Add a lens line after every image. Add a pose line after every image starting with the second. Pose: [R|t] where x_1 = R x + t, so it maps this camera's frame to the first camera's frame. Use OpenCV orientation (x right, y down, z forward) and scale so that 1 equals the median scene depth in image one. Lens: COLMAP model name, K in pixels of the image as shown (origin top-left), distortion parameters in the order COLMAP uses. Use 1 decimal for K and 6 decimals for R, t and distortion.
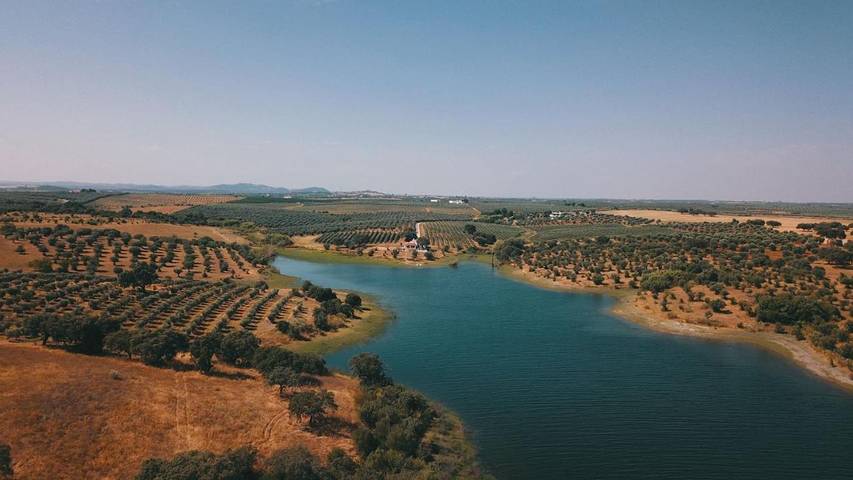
lens RADIAL K [[646.3, 0, 426.6], [0, 646.3, 238.6], [0, 0, 1]] dist [-0.000158, 0.000030]
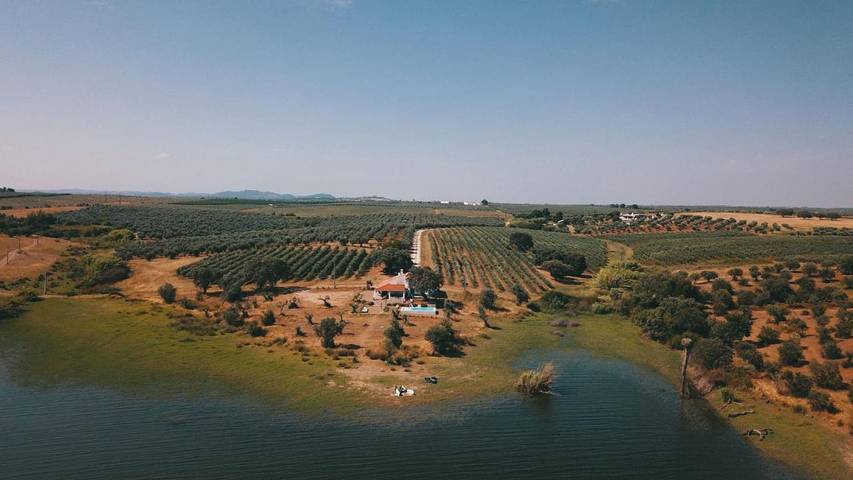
lens RADIAL K [[646.3, 0, 426.5], [0, 646.3, 240.4], [0, 0, 1]] dist [-0.000158, 0.000030]
pose [[0.999904, -0.001303, -0.013824, 0.000370], [0.001187, 0.999964, -0.008395, -0.013690], [0.013835, 0.008377, 0.999869, 0.574455]]
